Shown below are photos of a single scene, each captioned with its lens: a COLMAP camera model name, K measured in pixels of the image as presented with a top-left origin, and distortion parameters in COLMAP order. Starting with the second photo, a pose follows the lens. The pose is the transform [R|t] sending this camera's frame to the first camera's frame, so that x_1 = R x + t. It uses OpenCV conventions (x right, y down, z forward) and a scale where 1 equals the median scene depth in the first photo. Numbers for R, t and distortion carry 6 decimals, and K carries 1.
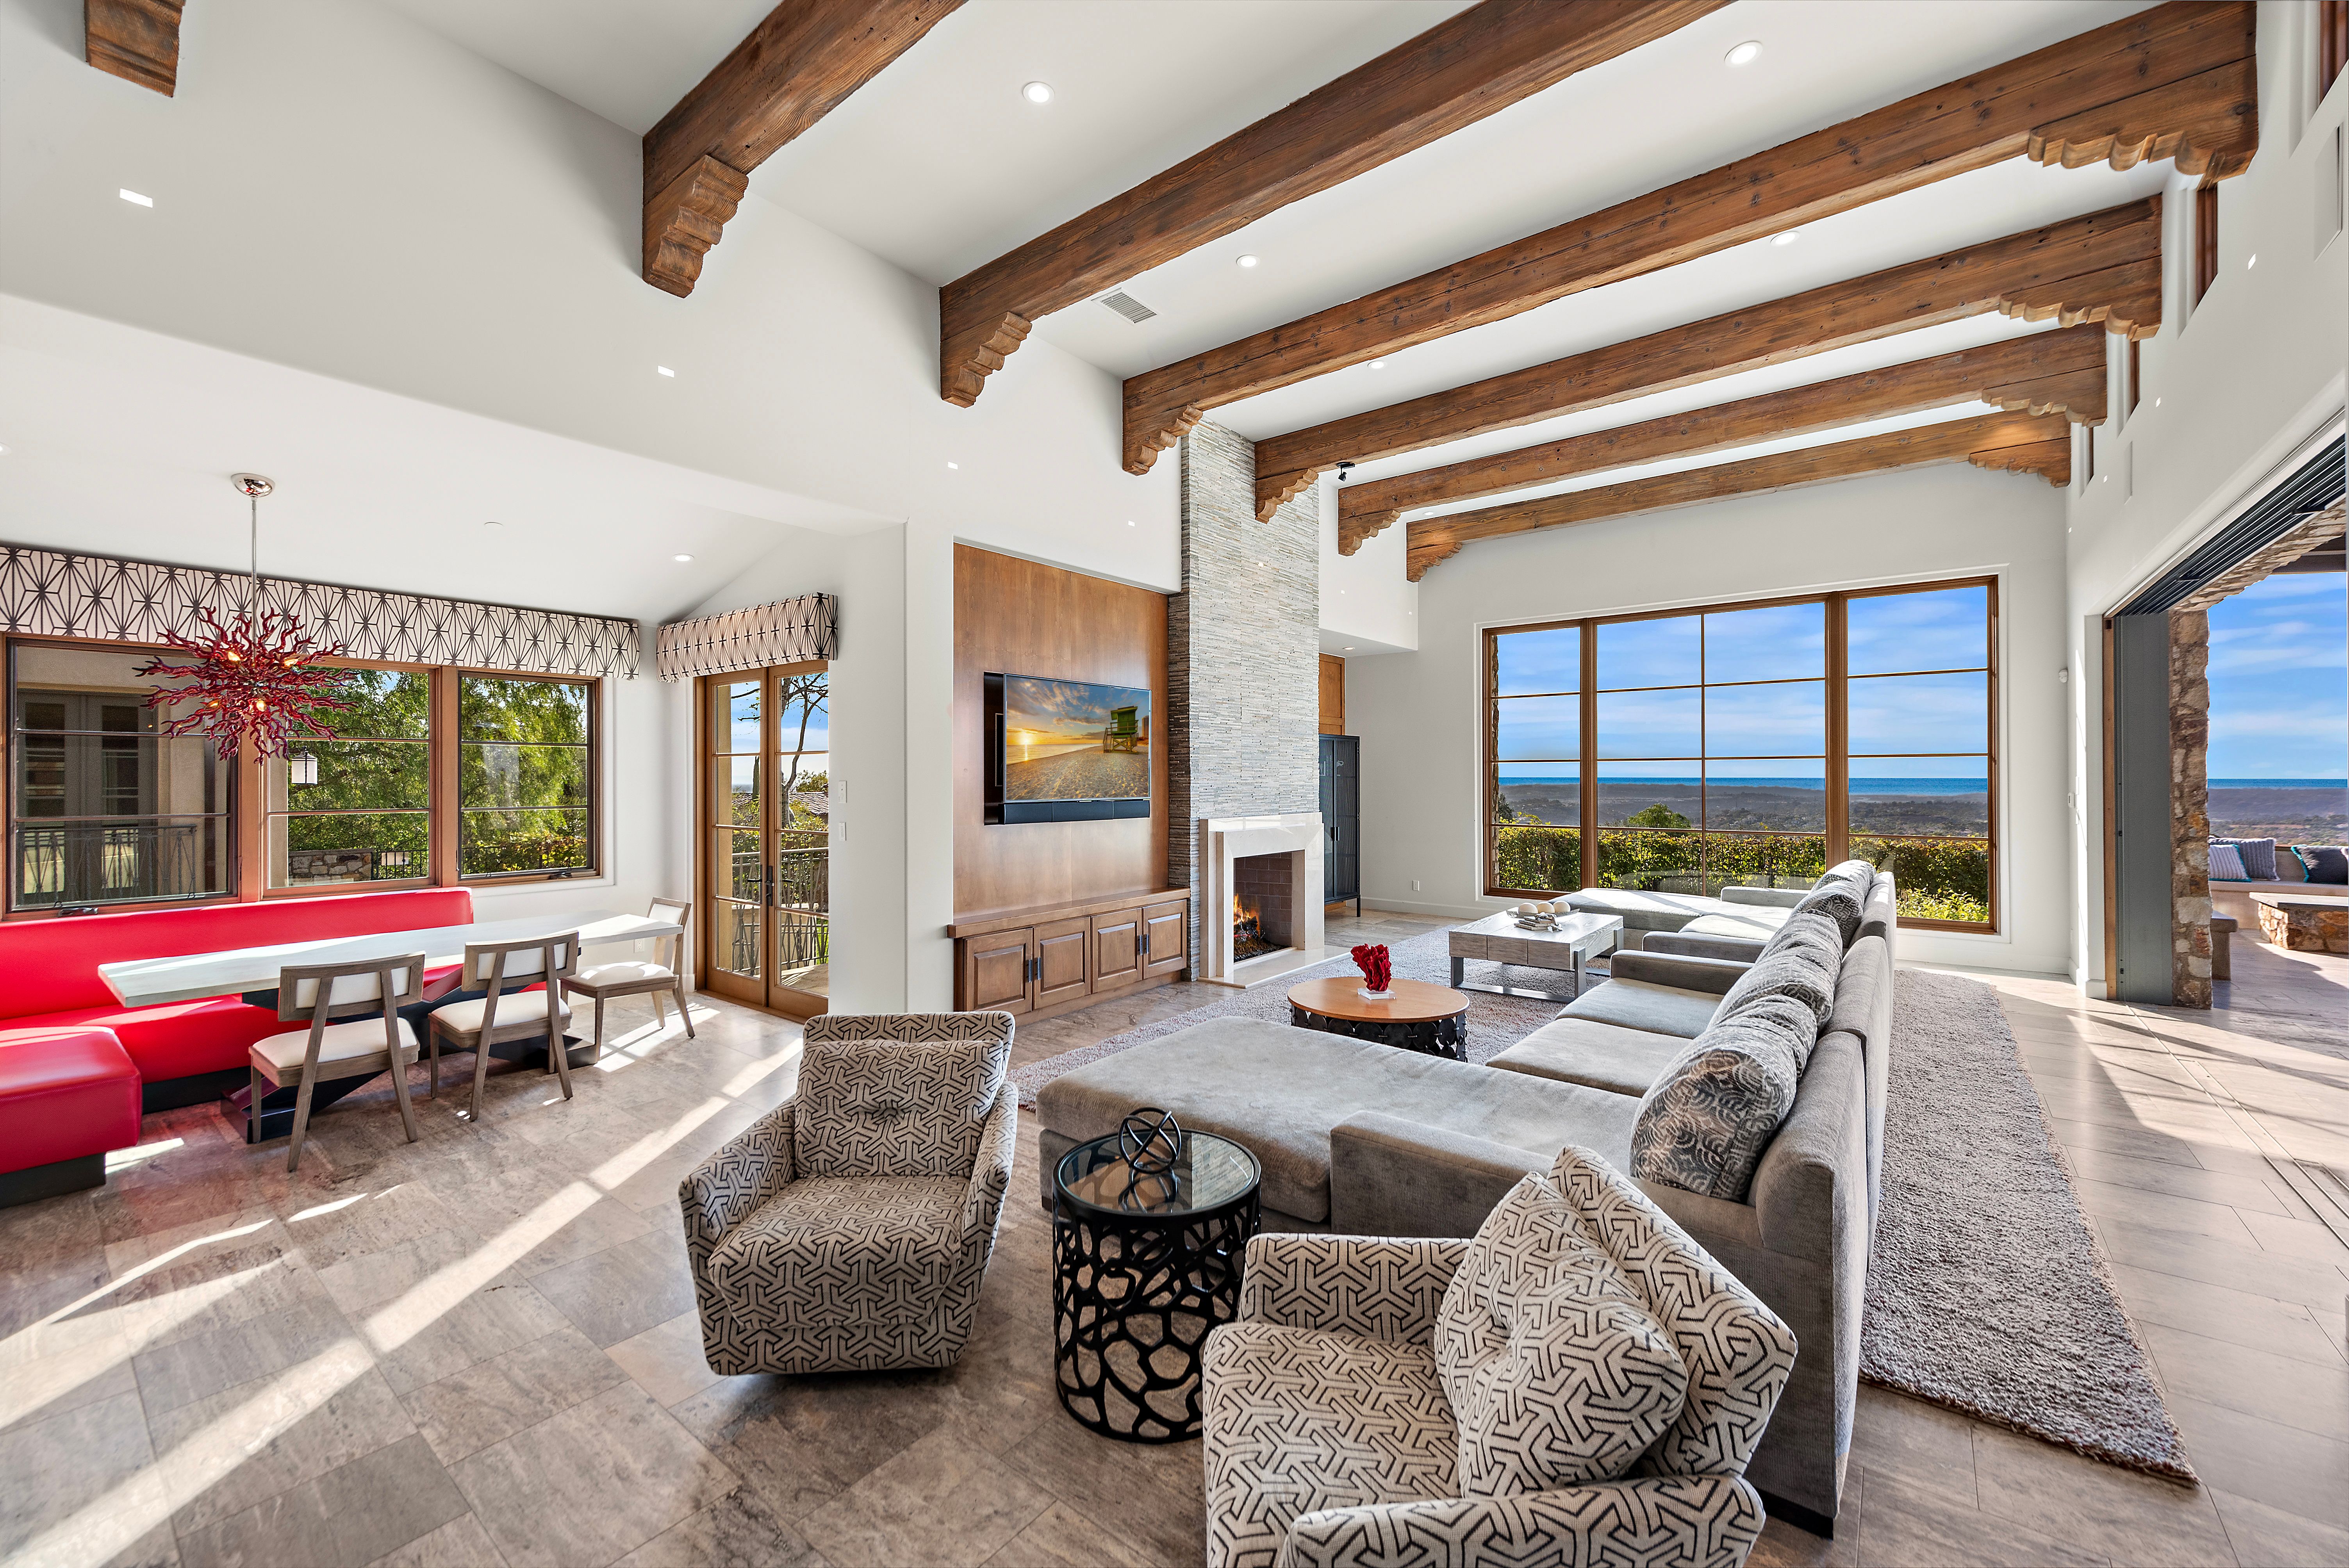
lens RADIAL K [[937.9, 0, 1168.2], [0, 937.9, 777.4], [0, 0, 1]] dist [0.013194, -0.000544]
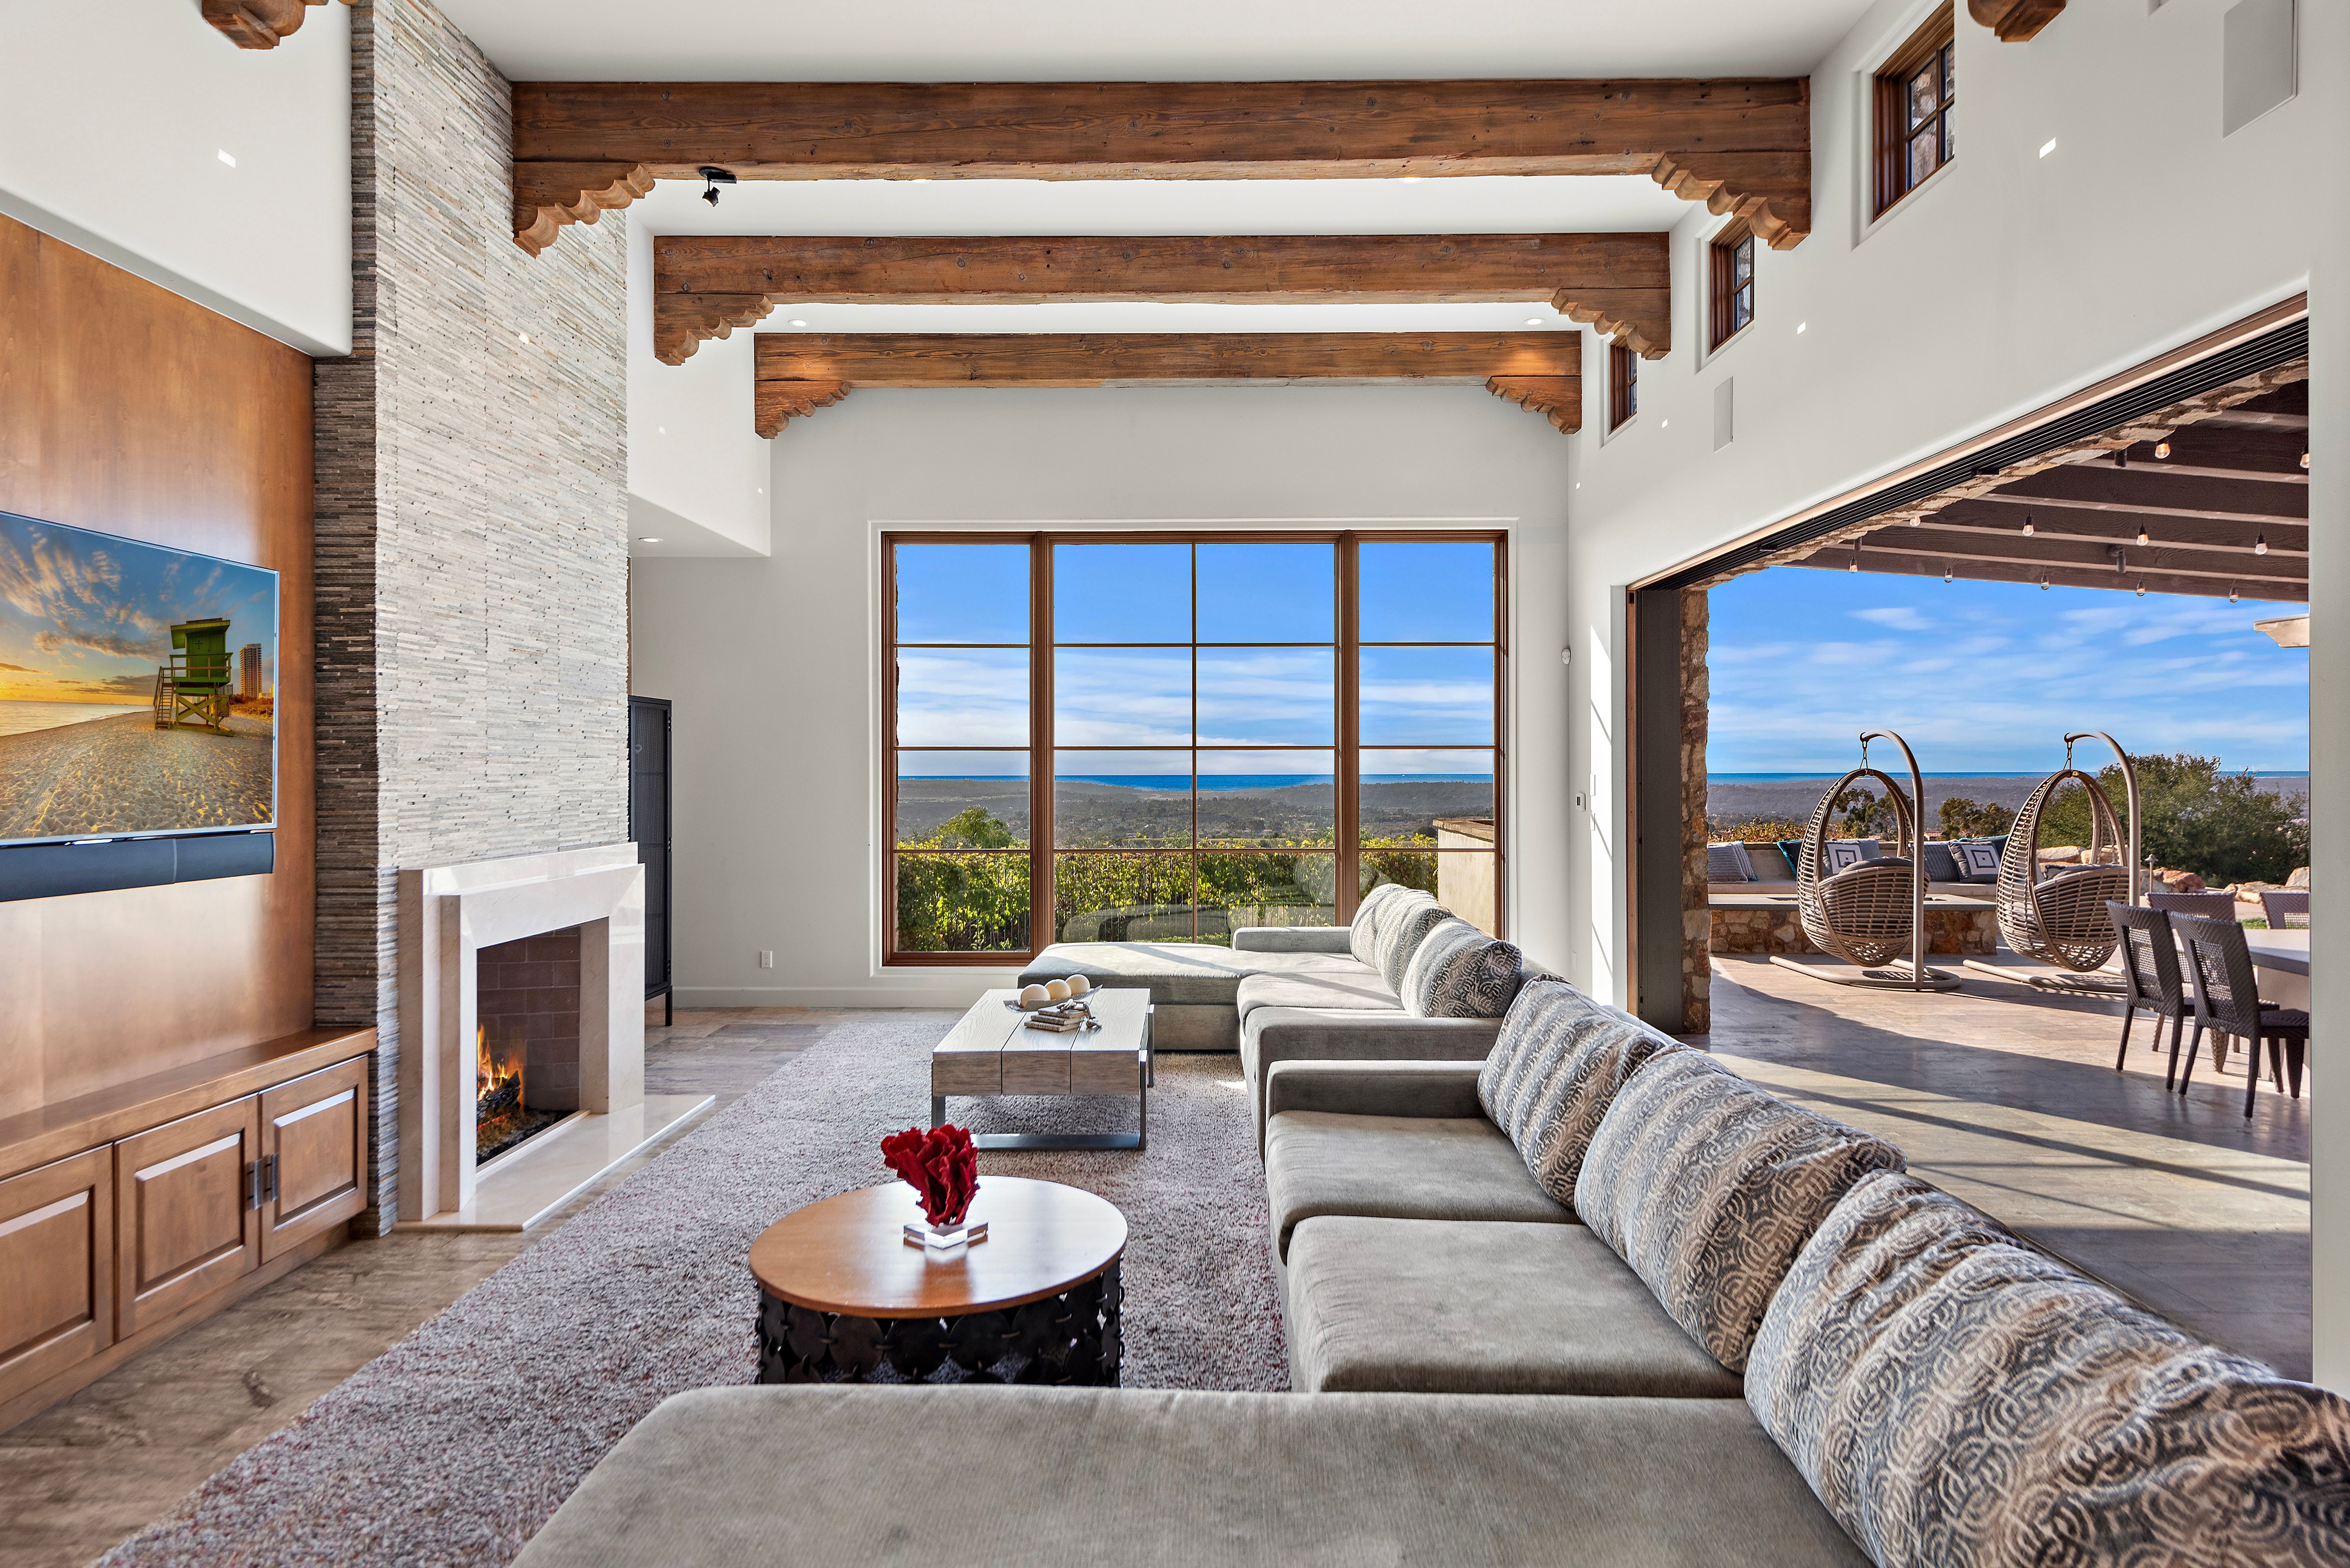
lens RADIAL K [[1359.7, 0, 1210.1], [0, 1359.7, 769.5], [0, 0, 1]] dist [0.032628, -0.021217]
pose [[0.782719, 0.002106, 0.622371, -0.072179], [-0.001482, 0.999998, -0.001521, -0.003190], [-0.622373, 0.000268, 0.782721, 0.246469]]
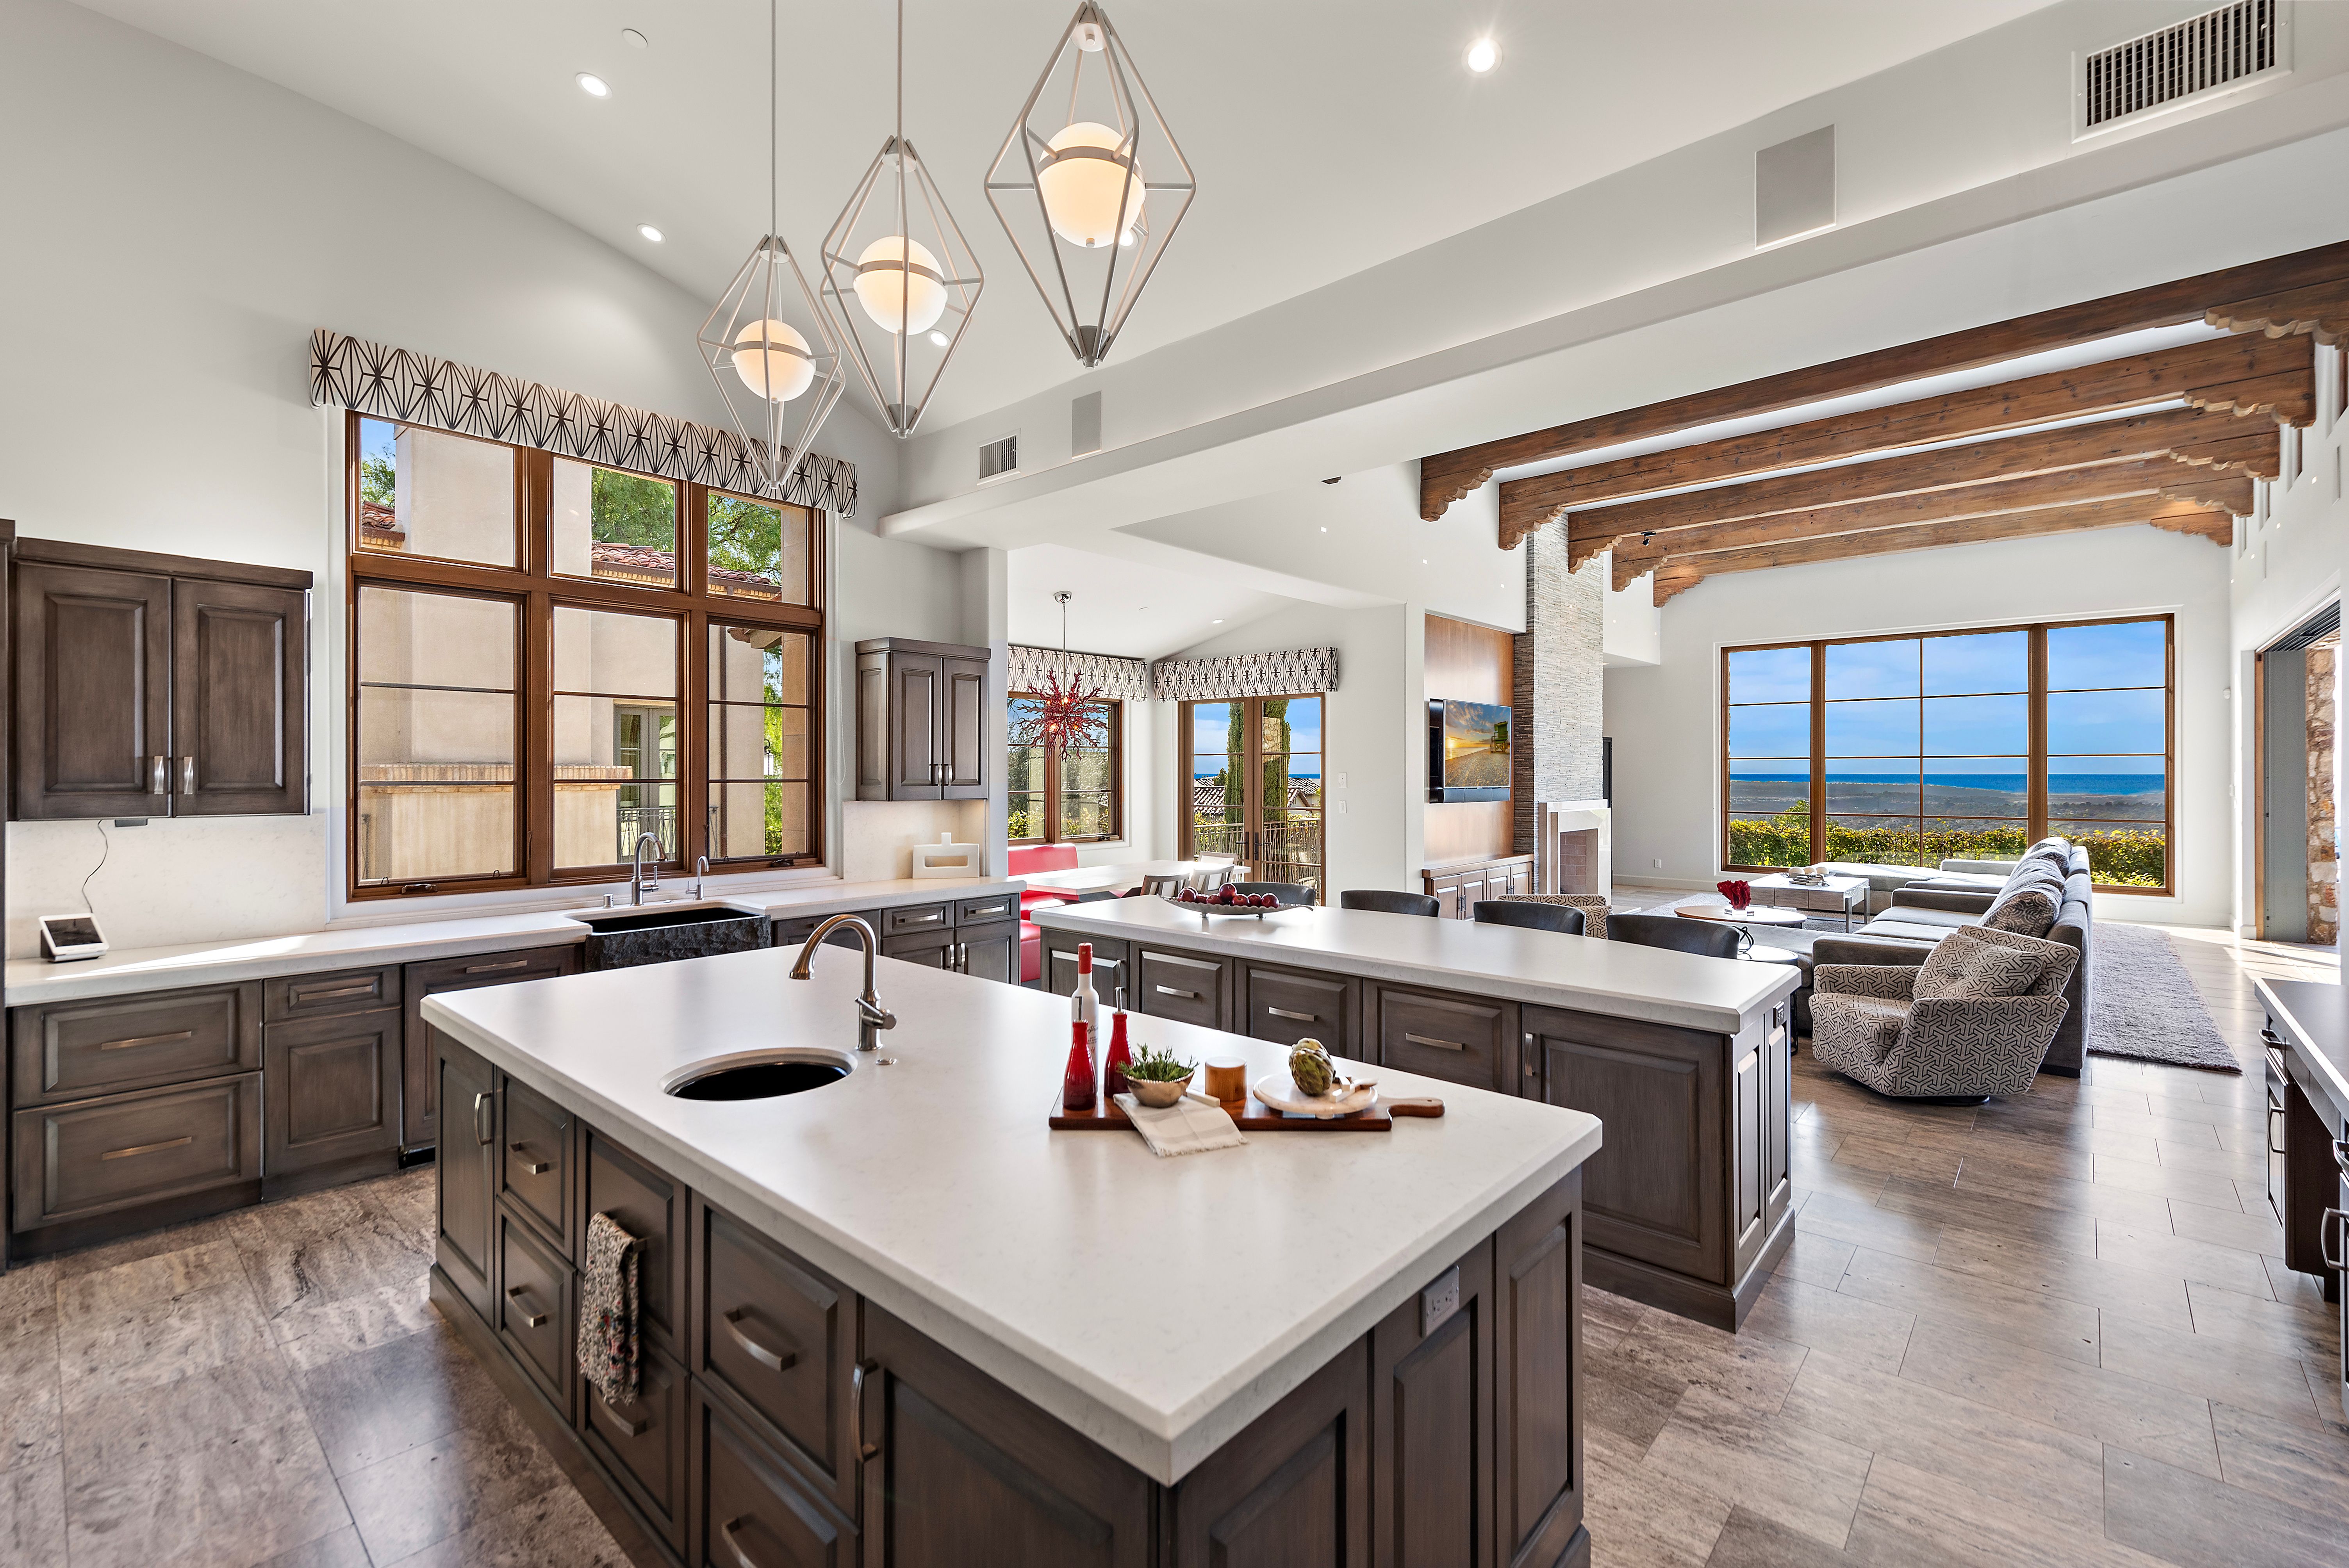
lens RADIAL K [[1016.4, 0, 1164.3], [0, 1016.4, 777.3], [0, 0, 1]] dist [0.002374, 0.000162]
pose [[0.997571, 0.002603, -0.069614, -0.400870], [-0.002255, 0.999985, 0.005081, 0.002337], [0.069626, -0.004912, 0.997561, -0.484073]]
